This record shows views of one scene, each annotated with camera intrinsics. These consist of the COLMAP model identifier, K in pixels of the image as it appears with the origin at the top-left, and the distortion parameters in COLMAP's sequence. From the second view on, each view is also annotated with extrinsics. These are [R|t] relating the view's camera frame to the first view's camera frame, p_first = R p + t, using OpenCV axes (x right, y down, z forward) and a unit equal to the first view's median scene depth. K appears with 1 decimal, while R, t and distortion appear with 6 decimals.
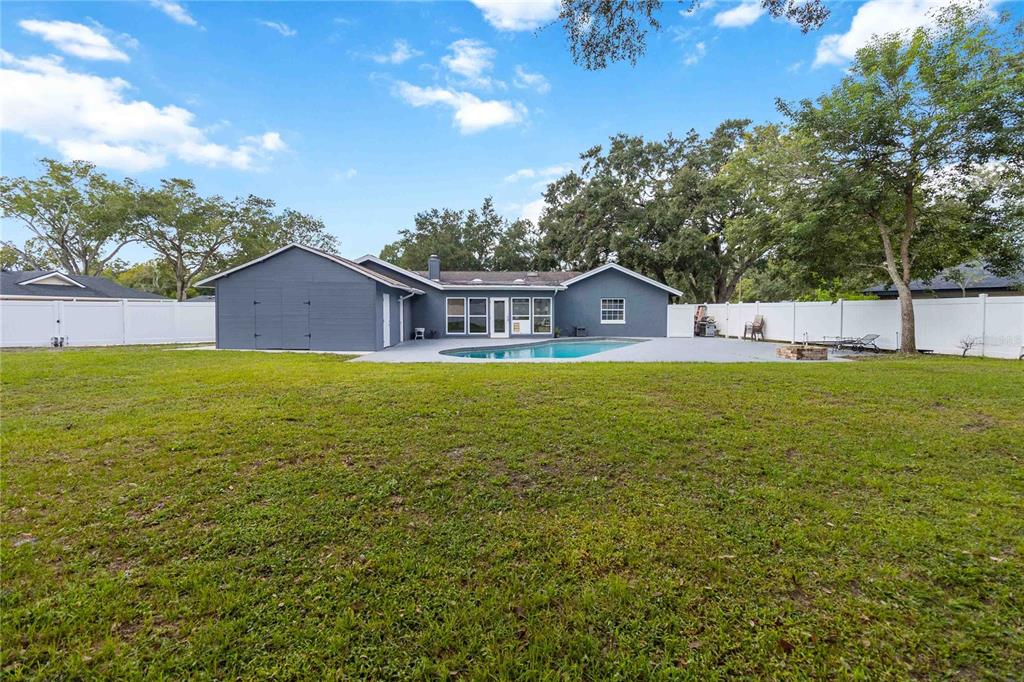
lens RADIAL K [[471.6, 0, 511.5], [0, 471.6, 322.7], [0, 0, 1]] dist [0.000976, 0.000350]
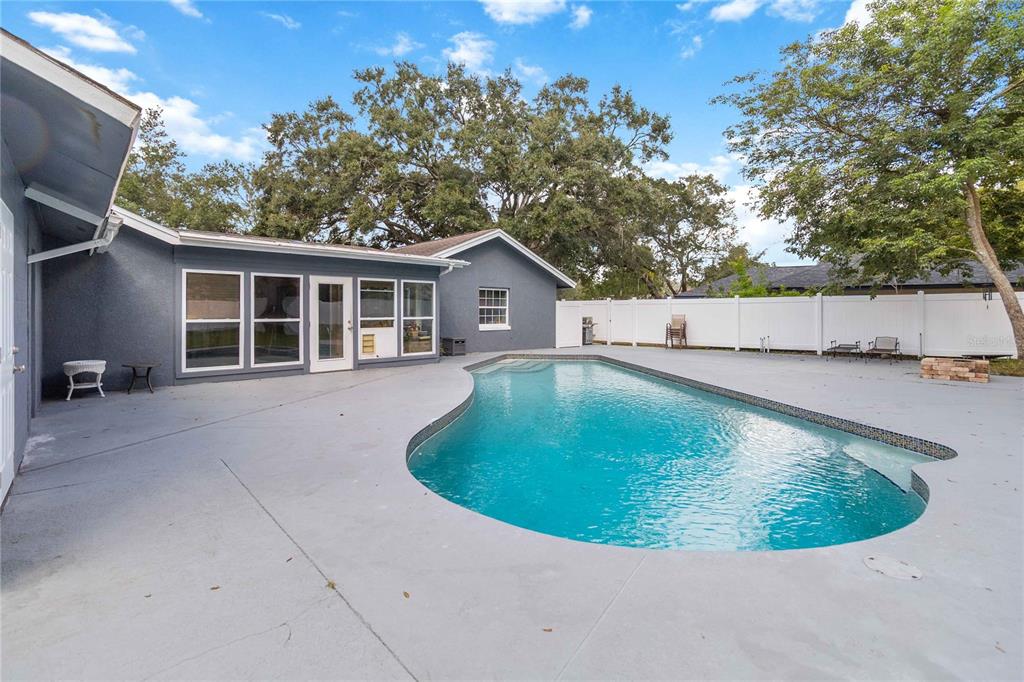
lens RADIAL K [[477.1, 0, 516.2], [0, 477.1, 306.0], [0, 0, 1]] dist [0.001693, 0.000072]
pose [[0.753929, 0.007638, 0.656911, -0.183949], [0.017269, 0.999356, -0.031440, -0.009967], [-0.656729, 0.035048, 0.753312, 0.563673]]
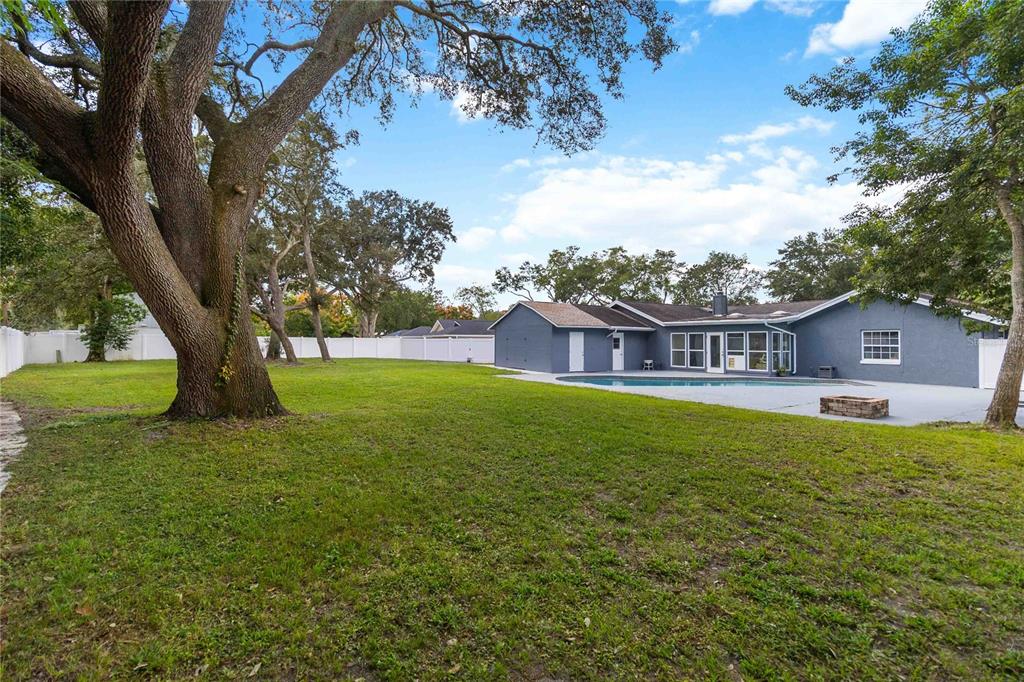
lens RADIAL K [[473.3, 0, 515.0], [0, 473.3, 336.3], [0, 0, 1]] dist [0.002505, 0.000370]
pose [[0.523338, -0.008841, -0.852079, 0.606289], [-0.028676, 0.999197, -0.027980, -0.004665], [0.851643, 0.039077, 0.522664, 0.115947]]
